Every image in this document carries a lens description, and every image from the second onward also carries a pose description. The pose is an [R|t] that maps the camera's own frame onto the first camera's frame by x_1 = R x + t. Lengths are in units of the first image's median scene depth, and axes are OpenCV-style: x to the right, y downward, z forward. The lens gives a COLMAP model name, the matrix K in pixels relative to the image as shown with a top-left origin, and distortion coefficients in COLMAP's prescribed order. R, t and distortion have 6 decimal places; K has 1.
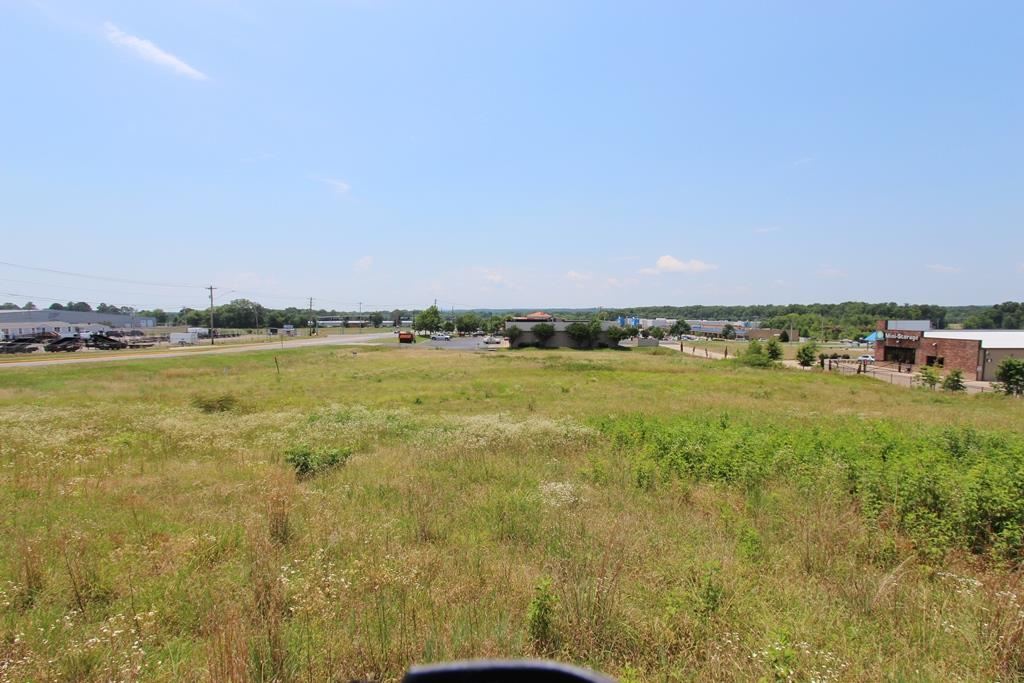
lens RADIAL K [[474.8, 0, 510.6], [0, 474.8, 348.2], [0, 0, 1]] dist [-0.022055, 0.005320]
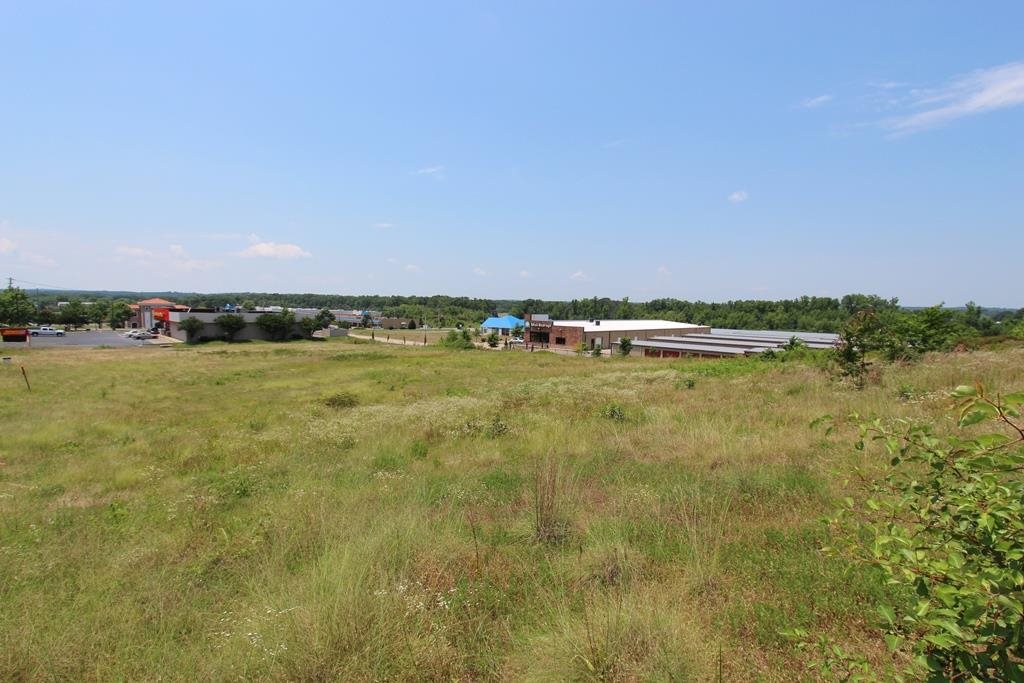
lens RADIAL K [[474.8, 0, 510.6], [0, 474.8, 348.2], [0, 0, 1]] dist [-0.022055, 0.005320]
pose [[0.691962, -0.047067, 0.720398, -0.213169], [0.028641, 0.998877, 0.037751, -0.006308], [-0.721366, -0.005489, 0.692533, -0.008193]]
